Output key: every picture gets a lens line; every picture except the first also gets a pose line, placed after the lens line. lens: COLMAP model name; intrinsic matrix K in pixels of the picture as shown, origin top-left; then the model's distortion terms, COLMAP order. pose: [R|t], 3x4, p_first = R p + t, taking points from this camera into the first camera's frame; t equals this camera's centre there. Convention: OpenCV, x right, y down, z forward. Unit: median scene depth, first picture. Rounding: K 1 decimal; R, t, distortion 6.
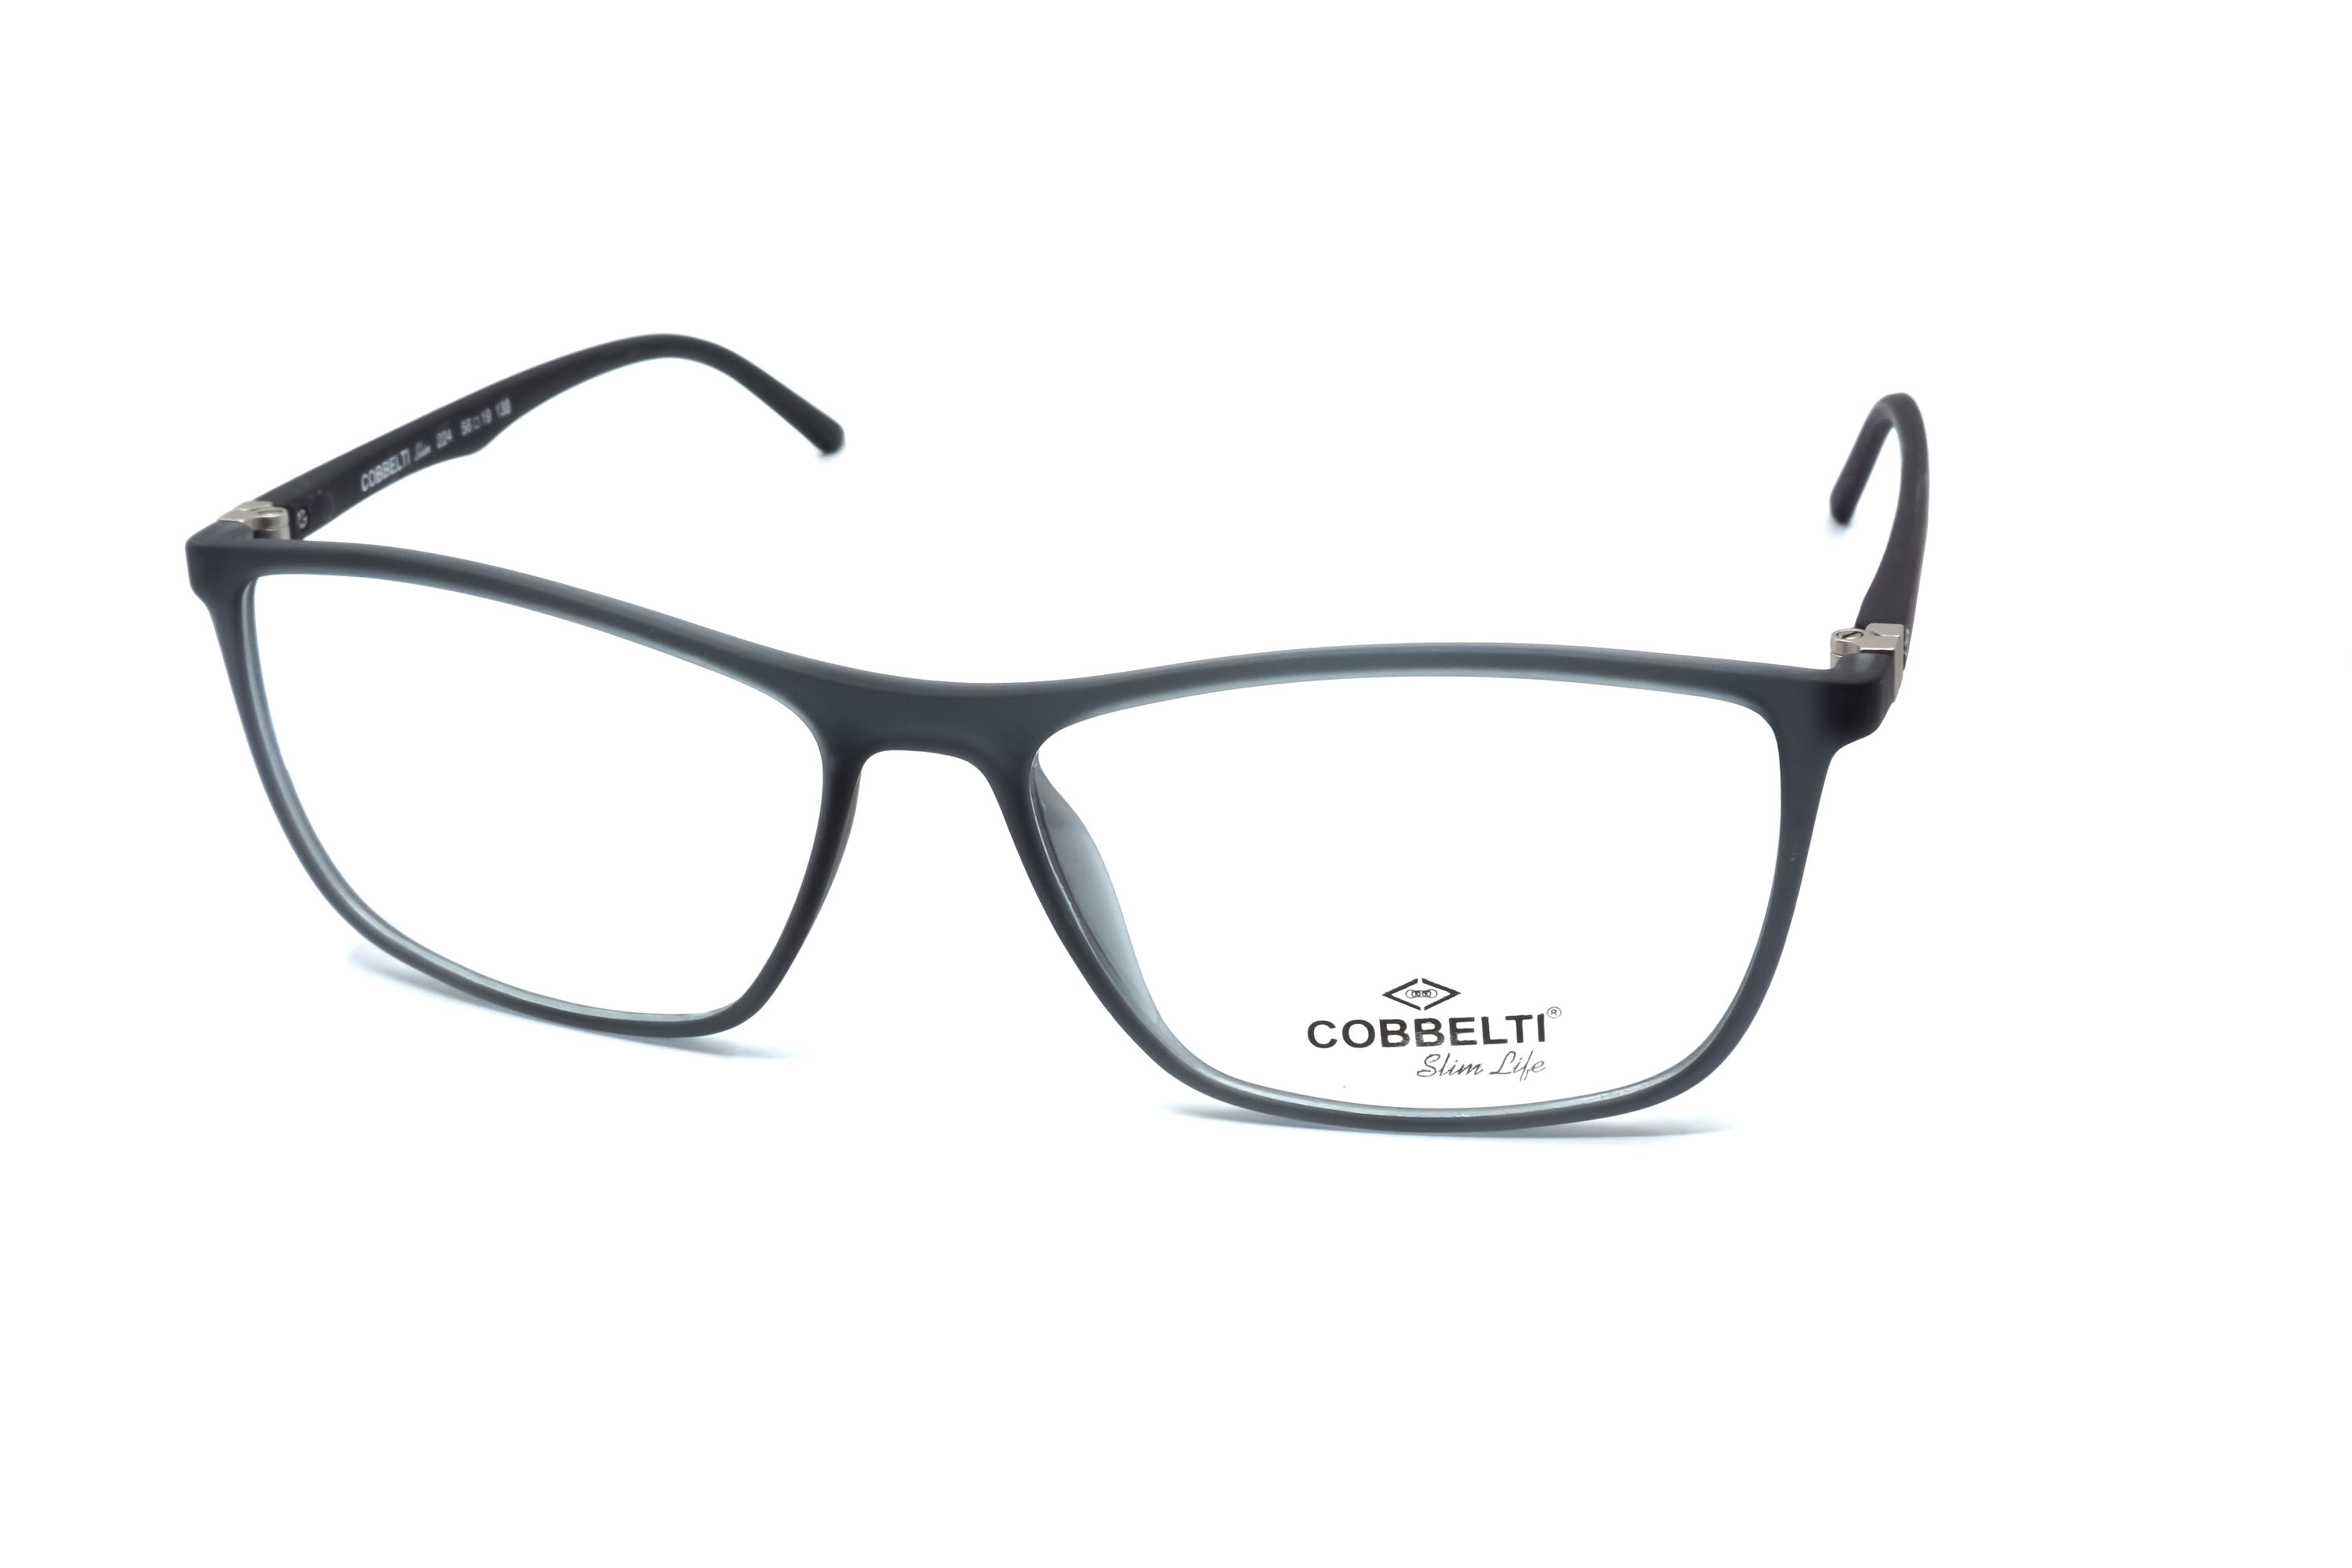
lens RADIAL K [[2633.5, 0, 1176.0], [0, 2633.5, 784.0], [0, 0, 1]] dist [0.005643, 0.004695]
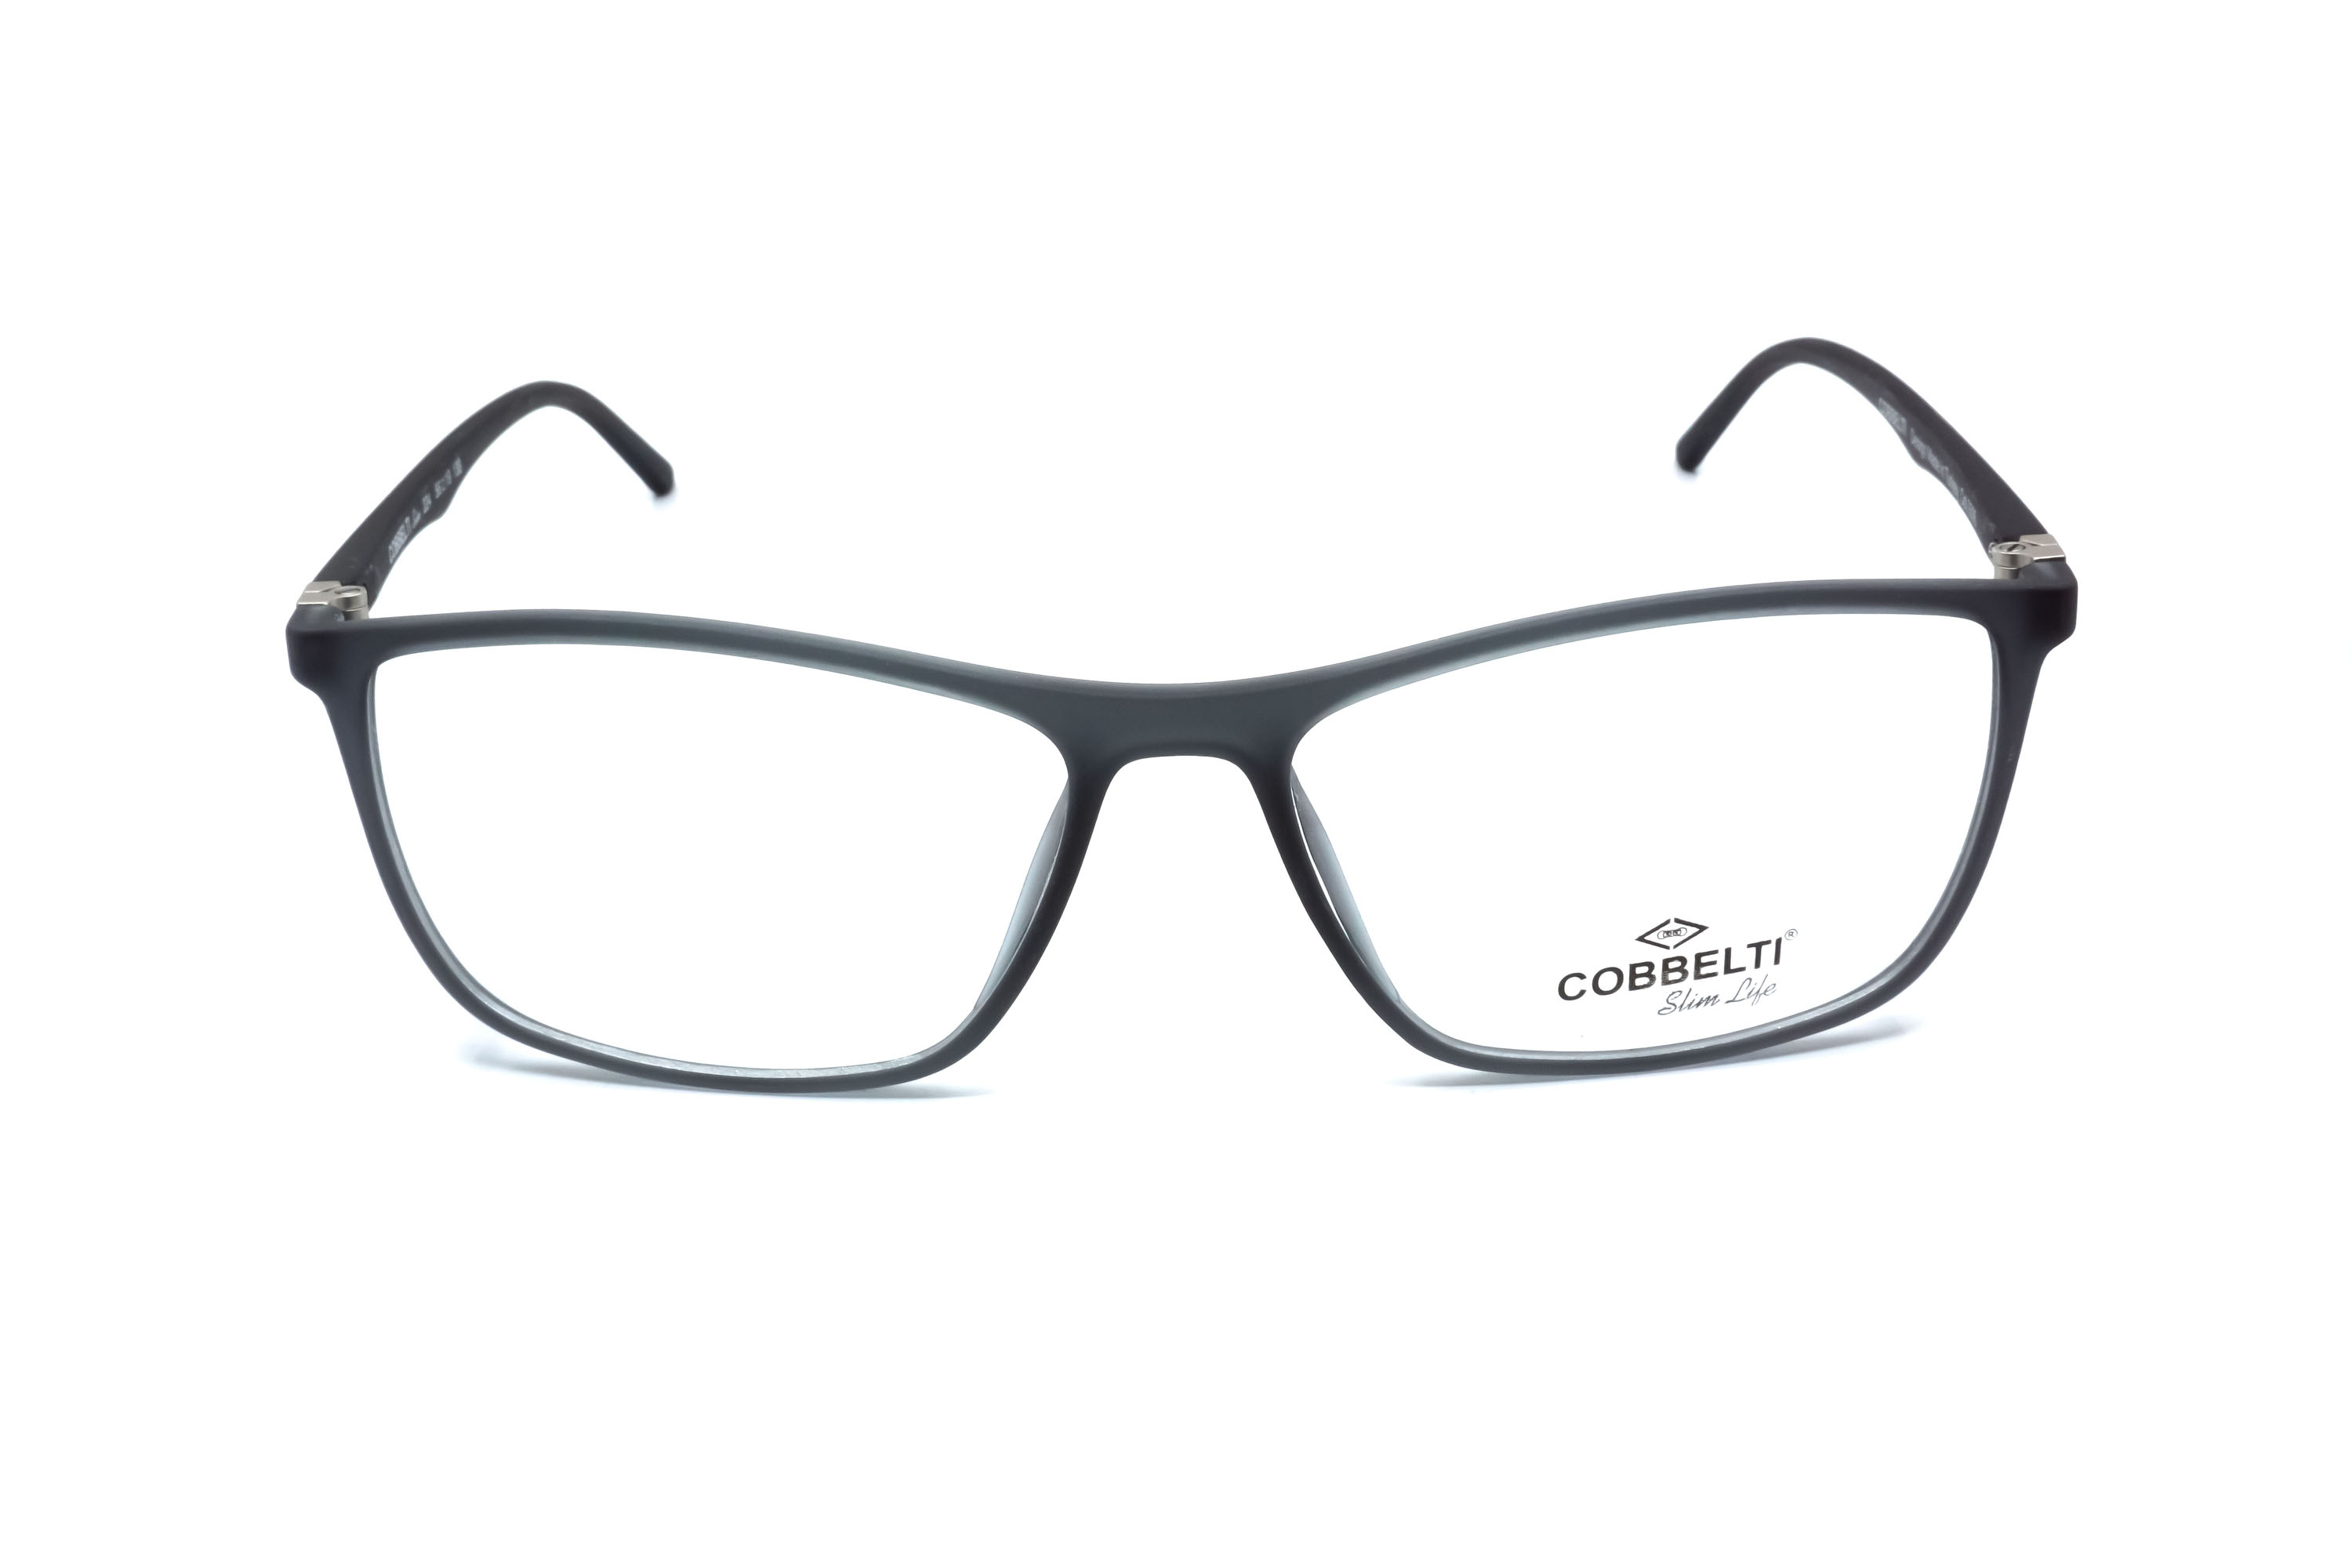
lens RADIAL K [[2633.5, 0, 1176.0], [0, 2633.5, 784.0], [0, 0, 1]] dist [0.005643, 0.004695]
pose [[0.966300, -0.116933, 0.229326, -0.322224], [0.118312, 0.992946, 0.007779, -0.009660], [-0.228618, 0.019615, 0.973319, 0.035551]]
